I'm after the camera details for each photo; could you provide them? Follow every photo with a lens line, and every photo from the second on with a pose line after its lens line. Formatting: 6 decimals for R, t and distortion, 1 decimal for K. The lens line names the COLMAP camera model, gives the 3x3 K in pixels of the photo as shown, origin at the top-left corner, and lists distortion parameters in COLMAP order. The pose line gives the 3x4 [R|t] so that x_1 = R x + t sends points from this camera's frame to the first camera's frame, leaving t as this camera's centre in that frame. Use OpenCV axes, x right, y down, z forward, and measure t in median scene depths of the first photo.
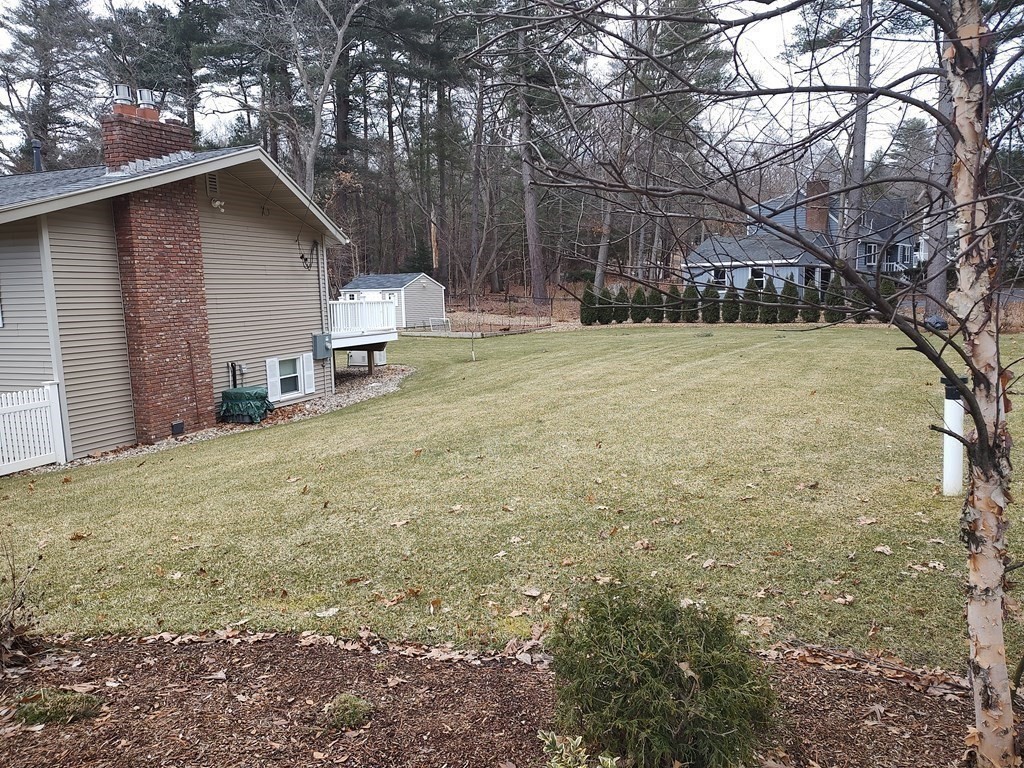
lens RADIAL K [[733.8, 0, 511.3], [0, 733.8, 383.1], [0, 0, 1]] dist [0.027775, -0.023329]
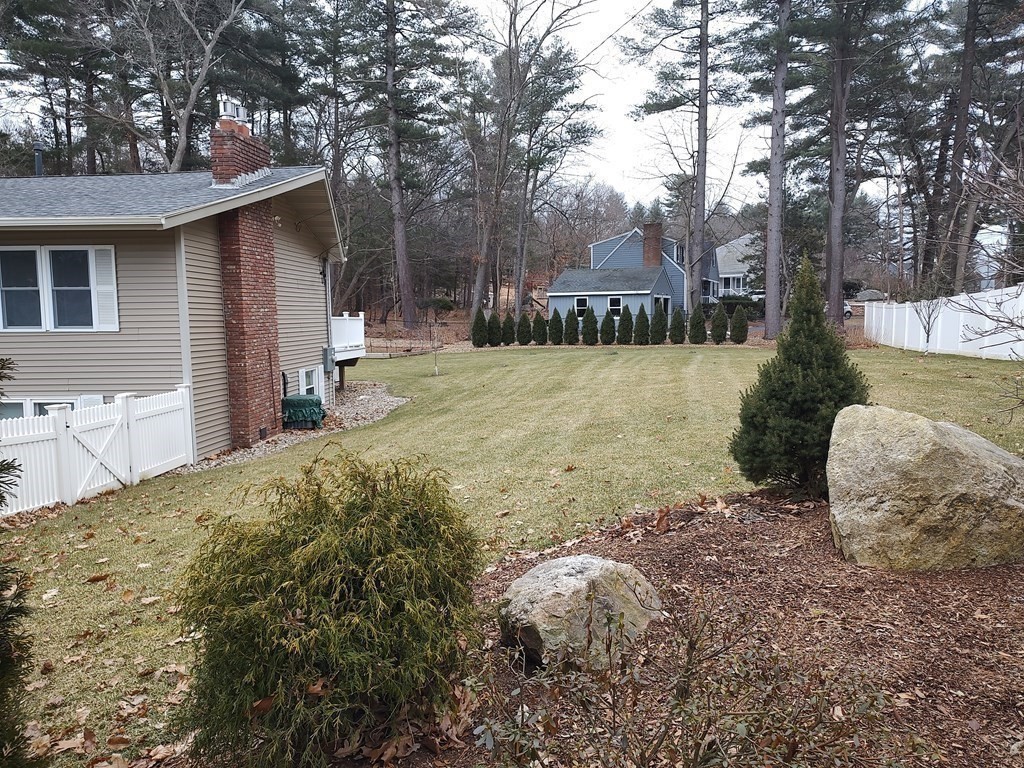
lens RADIAL K [[733.8, 0, 514.3], [0, 733.8, 384.6], [0, 0, 1]] dist [0.027775, -0.023329]
pose [[0.960101, -0.012013, 0.279395, -0.153820], [0.022739, 0.999122, -0.035179, 0.014598], [-0.278727, 0.040128, 0.959532, -0.034284]]
